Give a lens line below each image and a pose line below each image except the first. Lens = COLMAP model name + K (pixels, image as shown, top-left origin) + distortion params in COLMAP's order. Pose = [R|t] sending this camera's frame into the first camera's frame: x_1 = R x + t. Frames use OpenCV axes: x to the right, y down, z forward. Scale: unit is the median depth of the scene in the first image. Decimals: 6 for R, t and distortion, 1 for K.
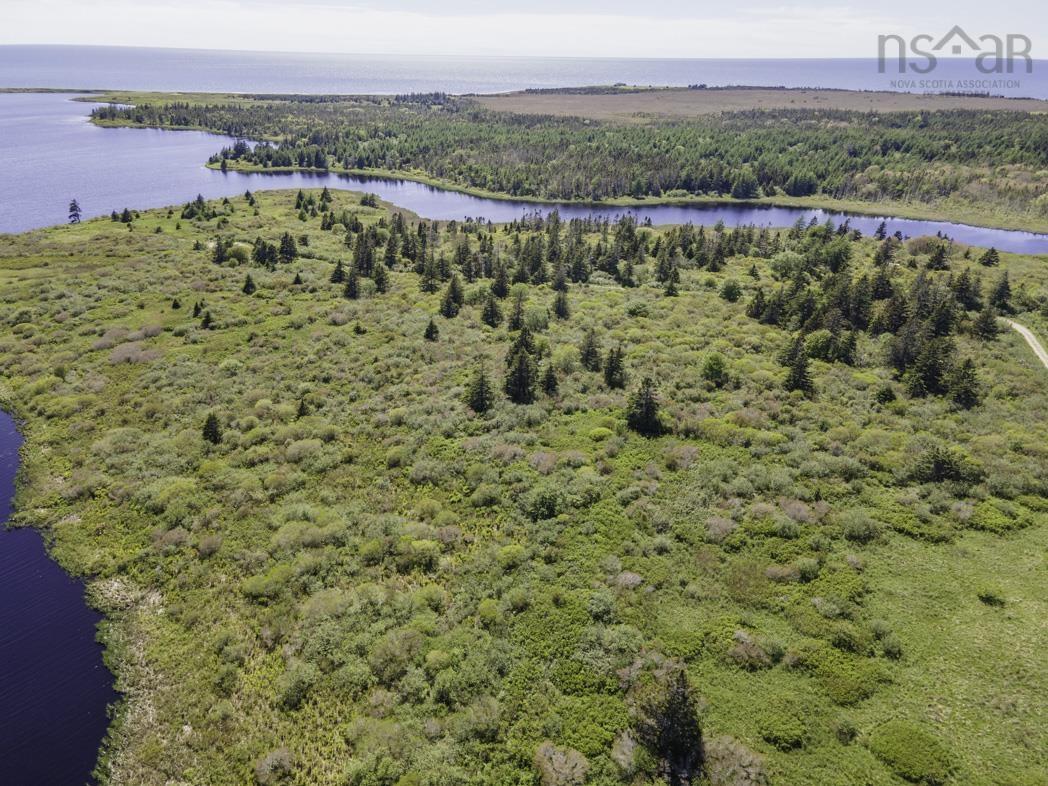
lens RADIAL K [[742.4, 0, 546.1], [0, 742.4, 399.2], [0, 0, 1]] dist [0.008877, 0.059670]
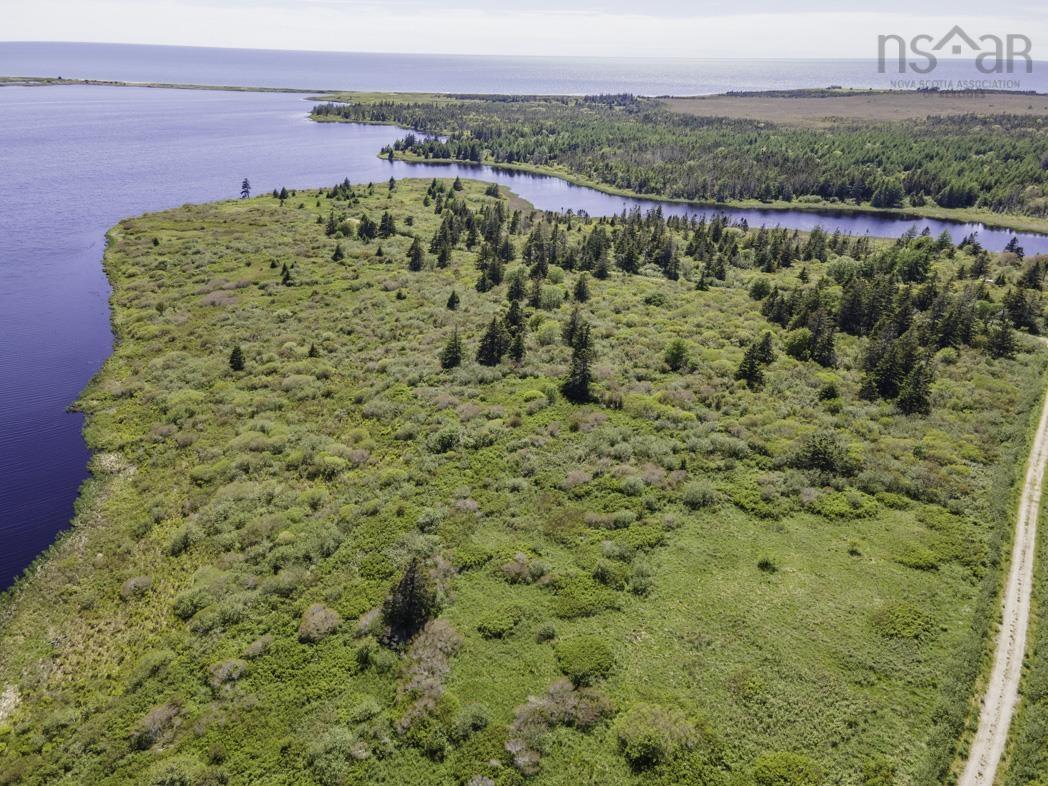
lens RADIAL K [[742.4, 0, 546.1], [0, 742.4, 399.2], [0, 0, 1]] dist [0.008877, 0.059670]
pose [[0.966206, 0.111843, -0.232244, 0.142456], [-0.112454, 0.993600, 0.010653, 0.015510], [0.231949, 0.015824, 0.972599, -0.028839]]
